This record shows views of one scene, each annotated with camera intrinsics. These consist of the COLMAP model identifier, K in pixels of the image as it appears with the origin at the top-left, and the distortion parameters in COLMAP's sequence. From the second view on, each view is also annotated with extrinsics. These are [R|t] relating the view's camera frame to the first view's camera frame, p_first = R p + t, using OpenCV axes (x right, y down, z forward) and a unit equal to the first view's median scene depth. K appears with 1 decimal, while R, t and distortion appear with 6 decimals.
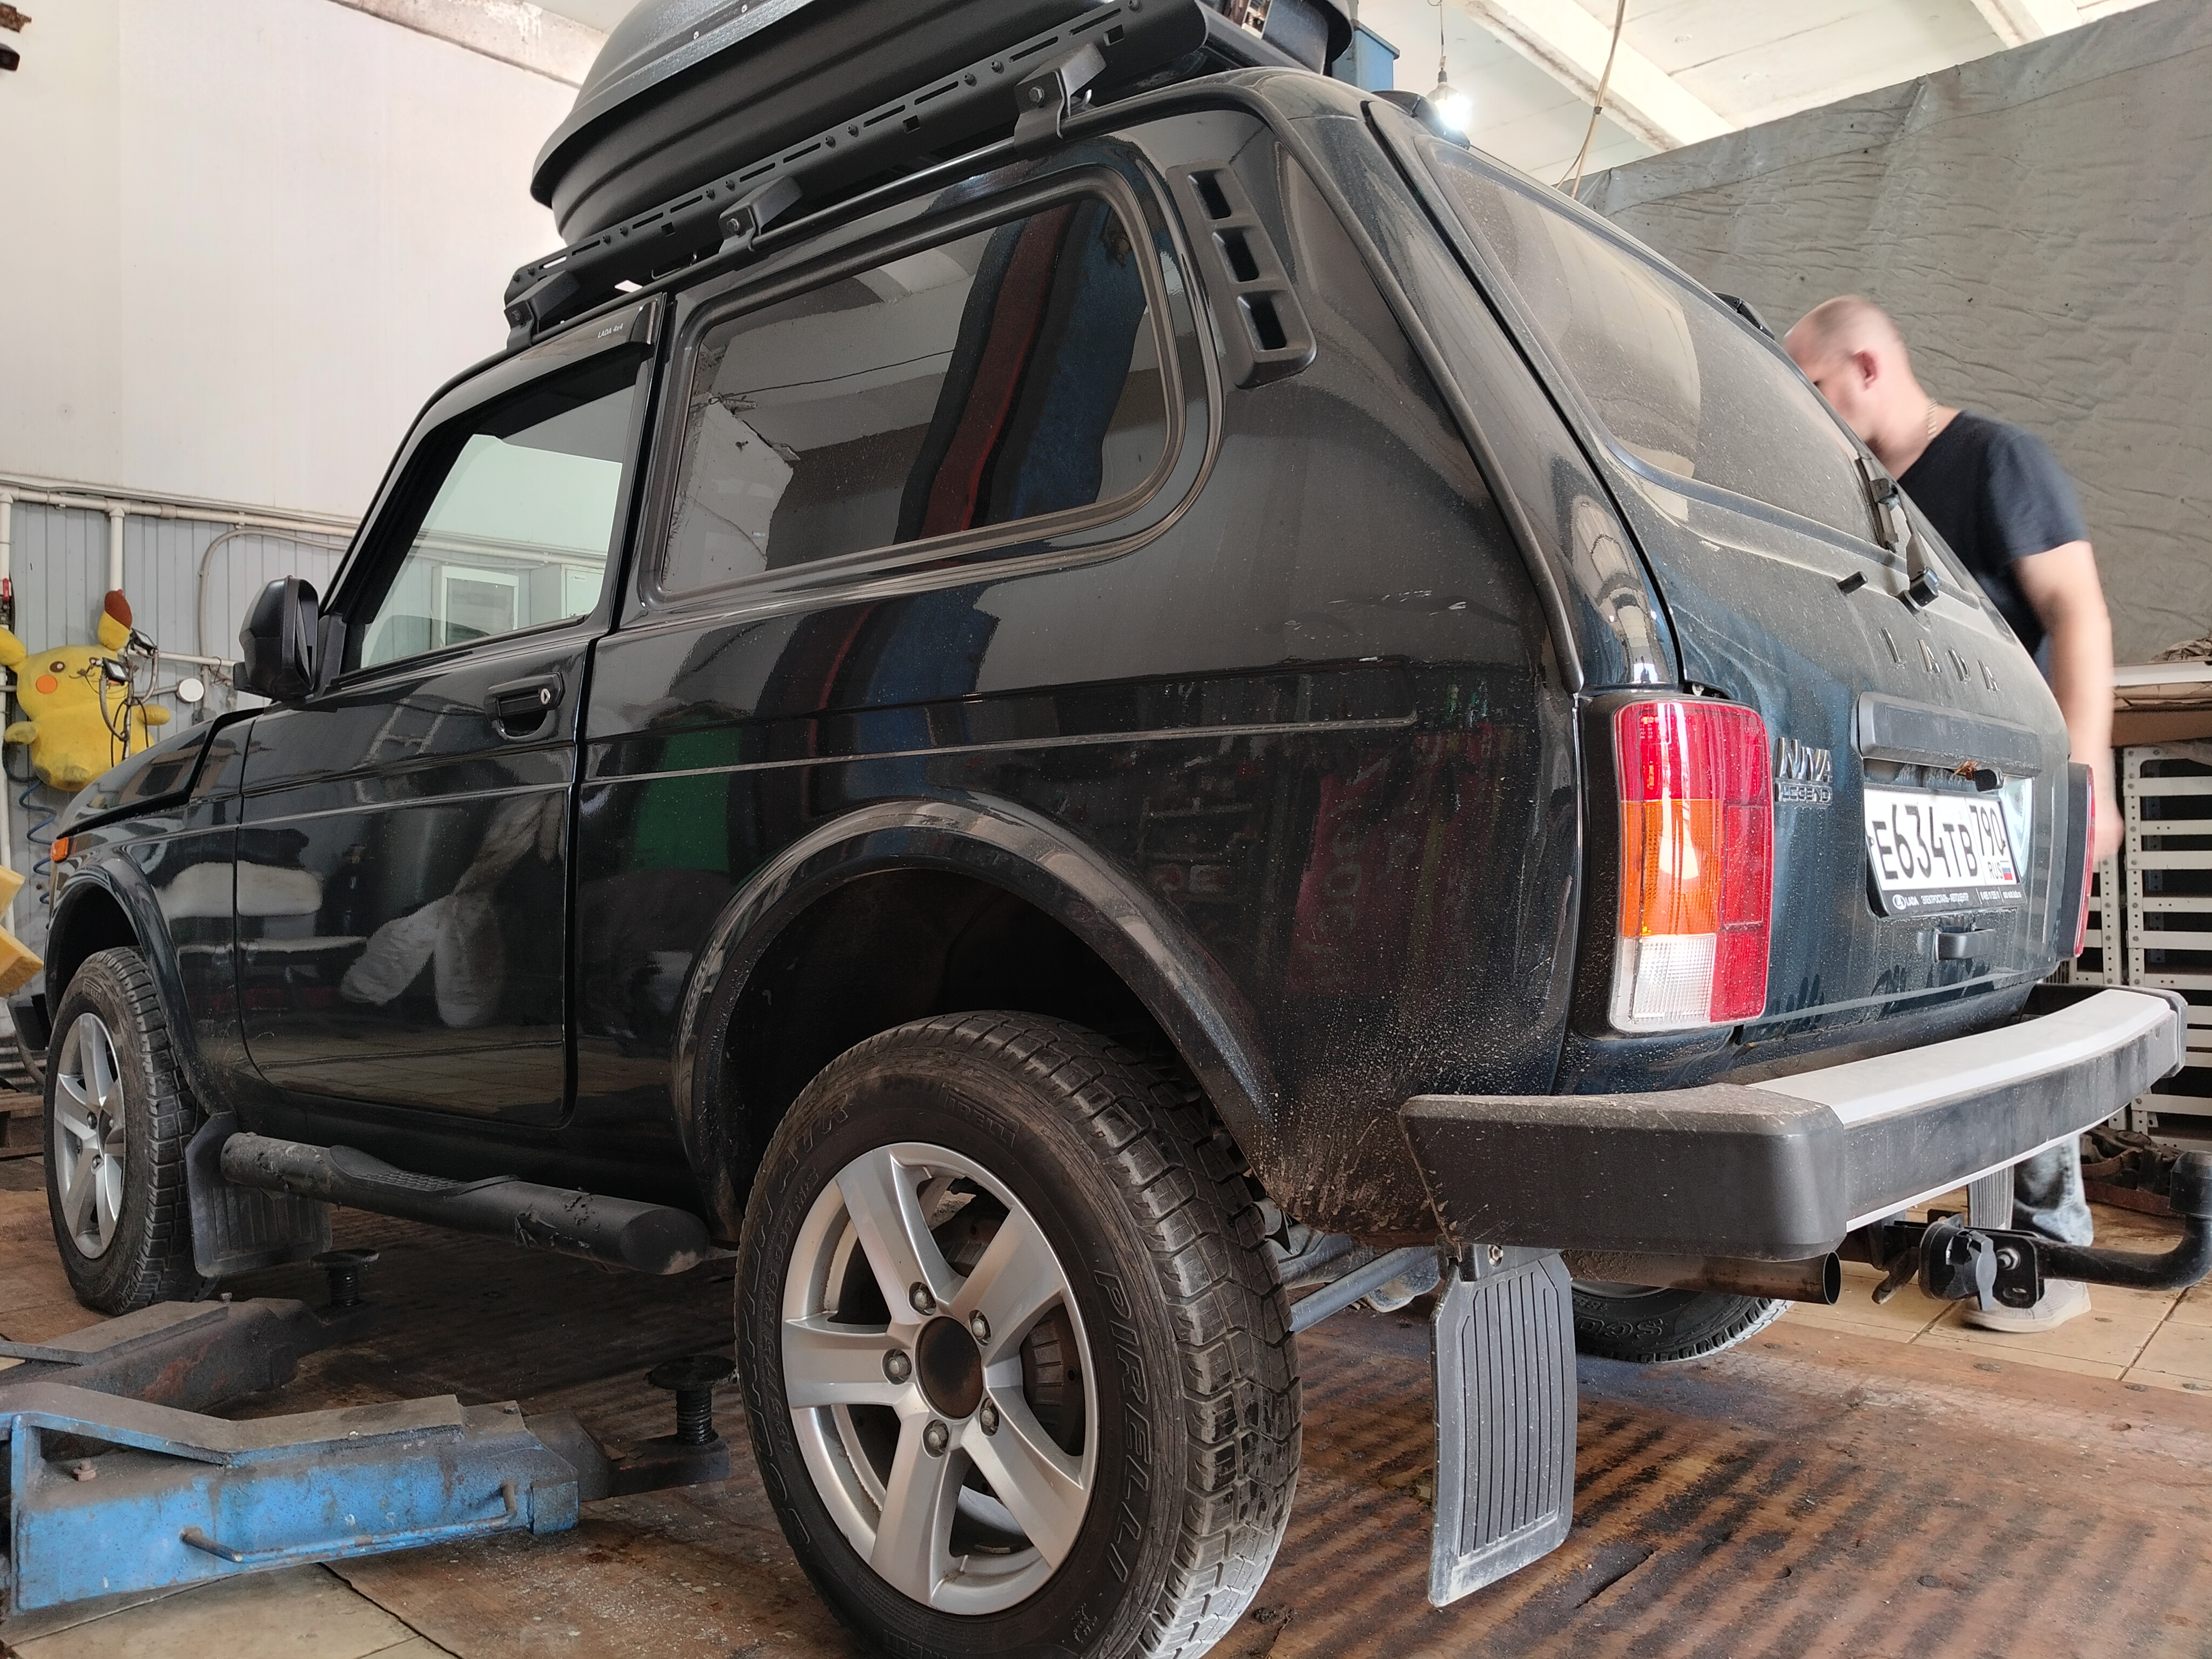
lens RADIAL K [[1765.1, 0, 1106.3], [0, 1765.1, 830.9], [0, 0, 1]] dist [-0.055920, -0.005024]
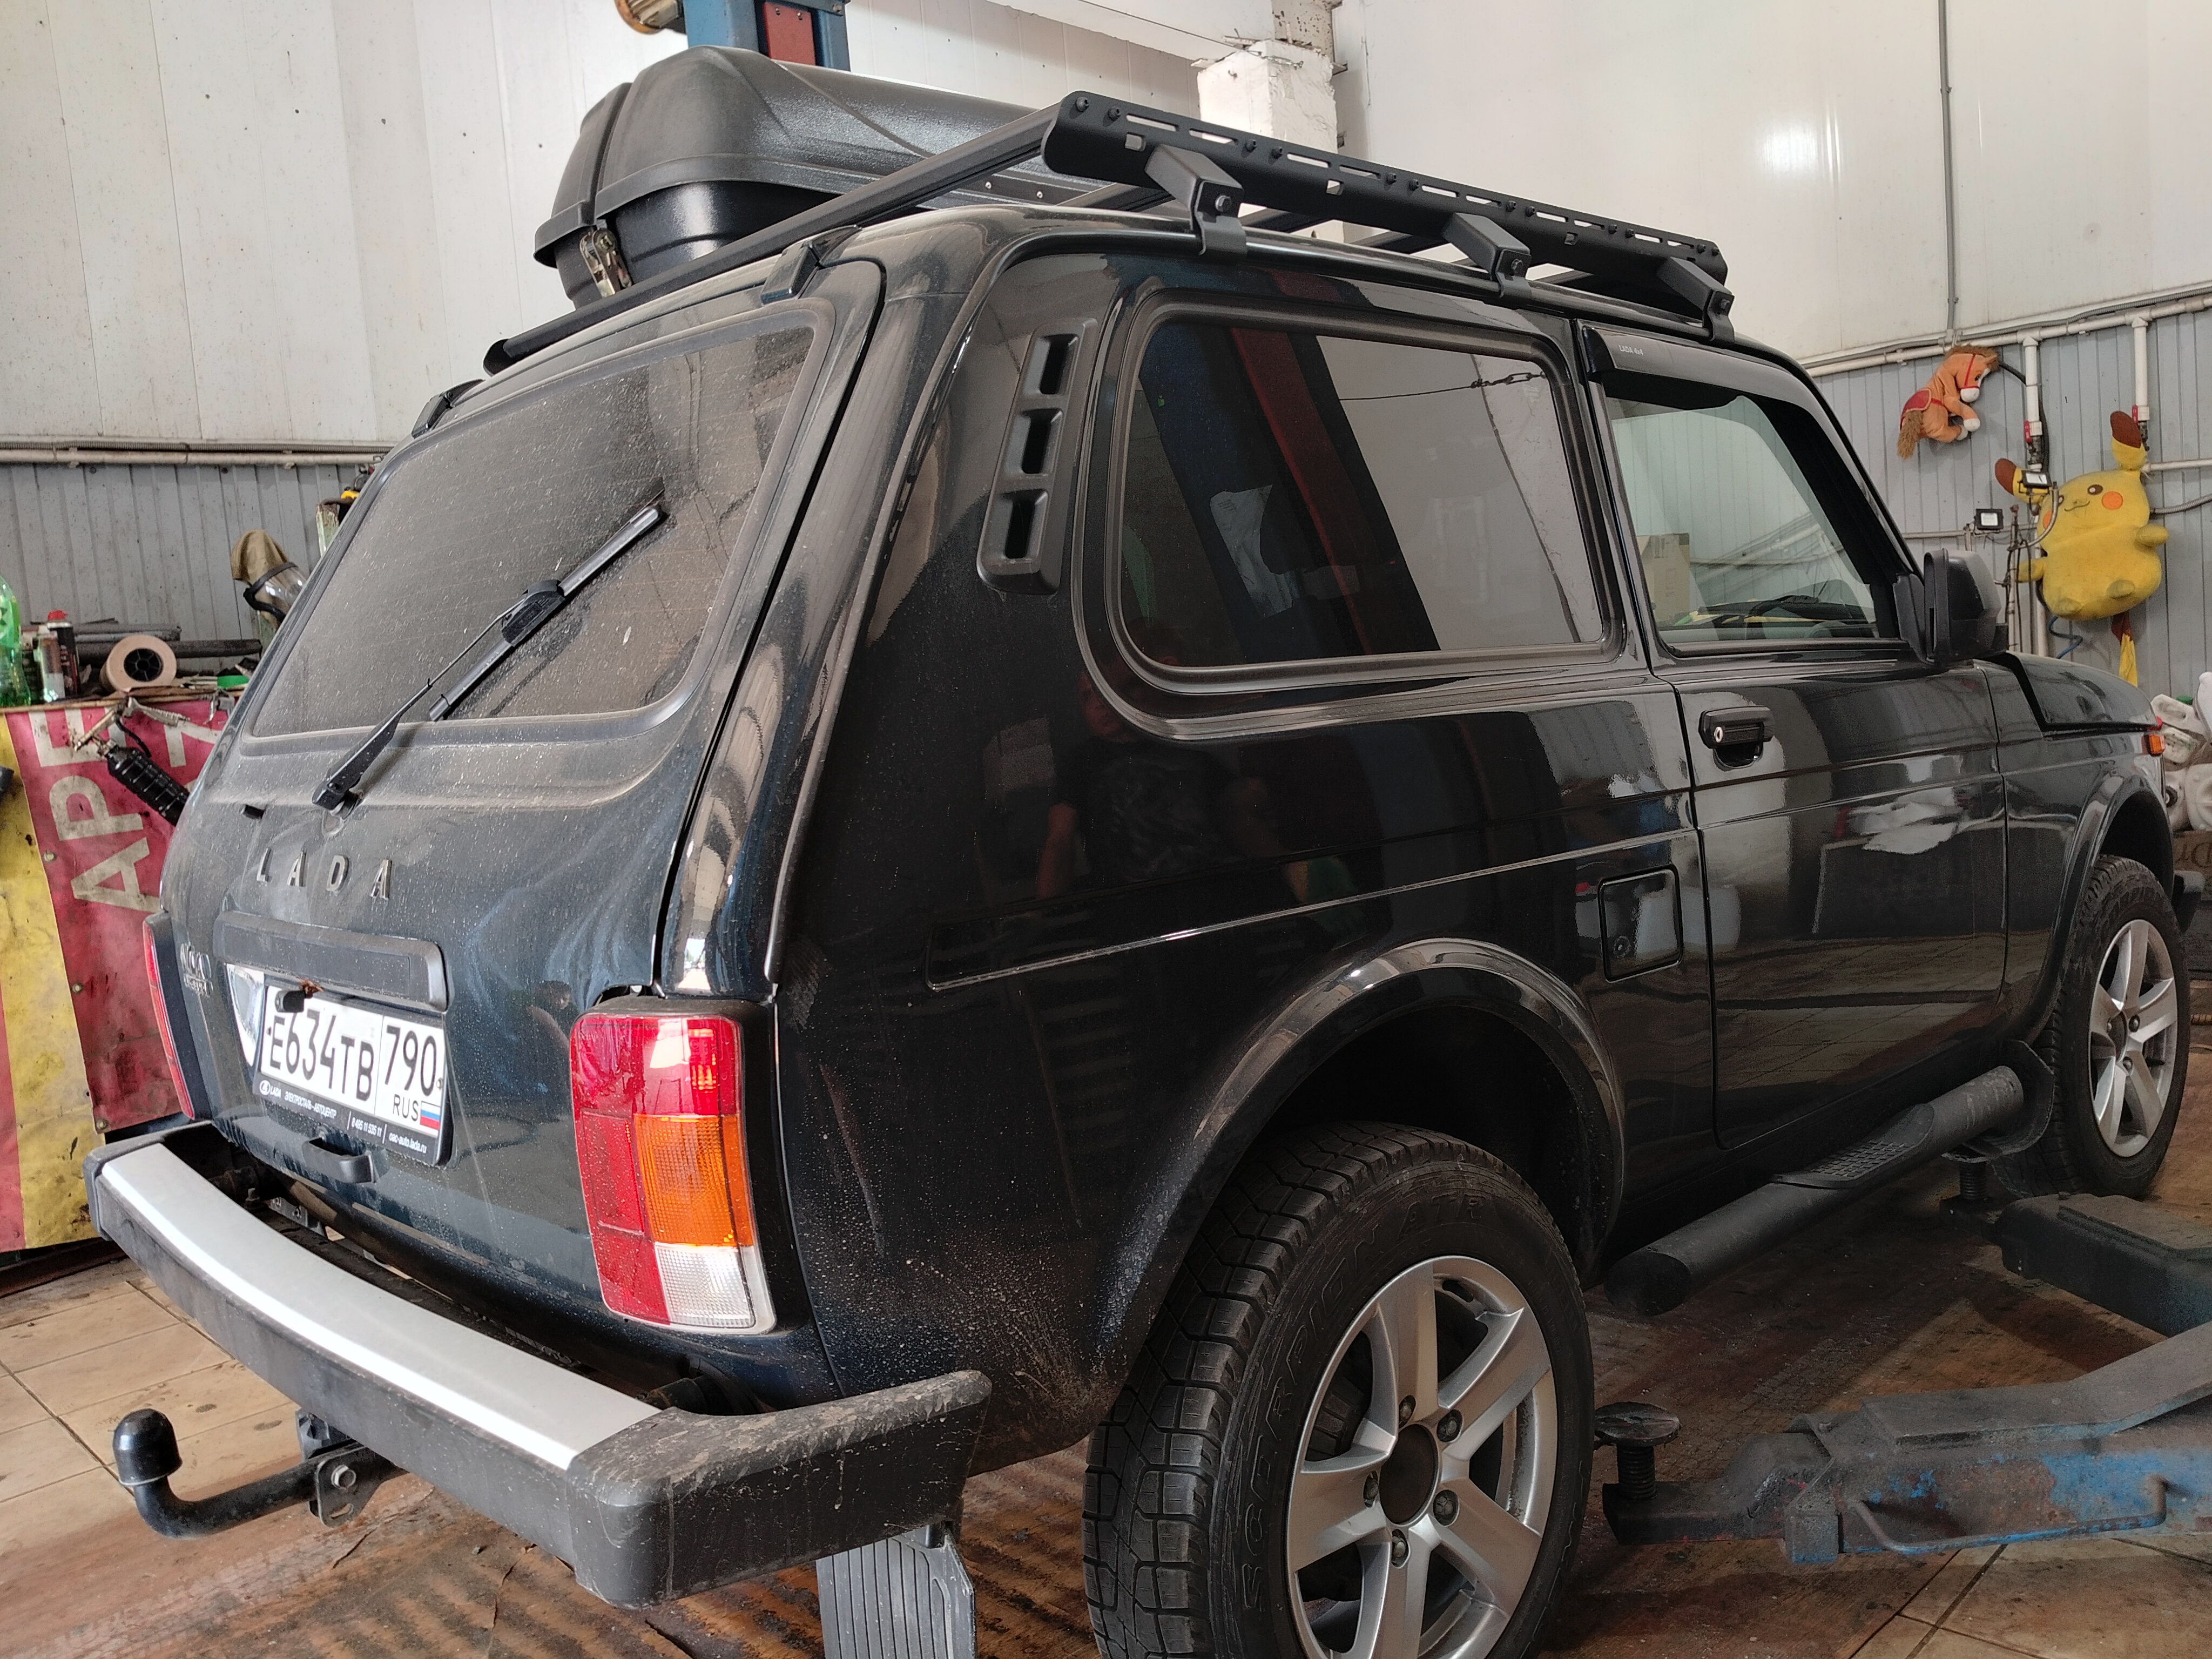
lens RADIAL K [[1765.1, 0, 1104.3], [0, 1765.1, 830.7], [0, 0, 1]] dist [-0.055920, -0.005024]
pose [[-0.119057, 0.106370, -0.987173, 1.412125], [0.106361, 0.989890, 0.093835, -0.167152], [0.987174, -0.093825, -0.129167, 1.594558]]
